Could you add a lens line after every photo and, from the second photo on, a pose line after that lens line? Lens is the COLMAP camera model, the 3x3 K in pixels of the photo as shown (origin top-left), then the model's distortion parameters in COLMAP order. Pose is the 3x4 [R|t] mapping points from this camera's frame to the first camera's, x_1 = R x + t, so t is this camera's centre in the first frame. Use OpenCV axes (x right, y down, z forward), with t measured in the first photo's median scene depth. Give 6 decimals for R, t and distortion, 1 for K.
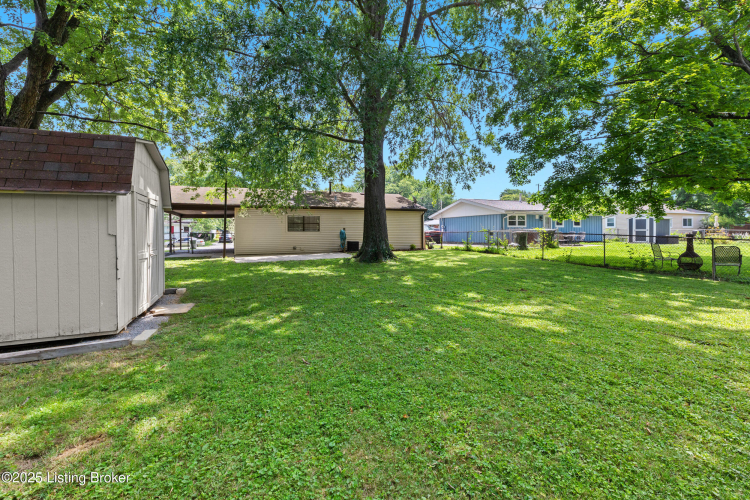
lens RADIAL K [[341.1, 0, 380.3], [0, 341.1, 234.4], [0, 0, 1]] dist [0.001246, 0.000450]
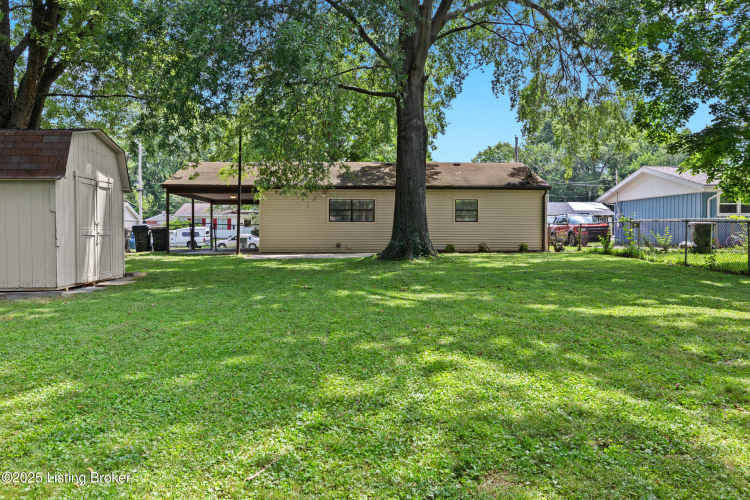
lens RADIAL K [[611.9, 0, 375.0], [0, 611.9, 250.0], [0, 0, 1]] dist [-0.006344, -0.000549]
pose [[0.941698, 0.015372, -0.336108, 0.300314], [-0.007364, 0.999658, 0.025086, 0.021515], [0.336379, -0.021149, 0.941489, -0.199403]]
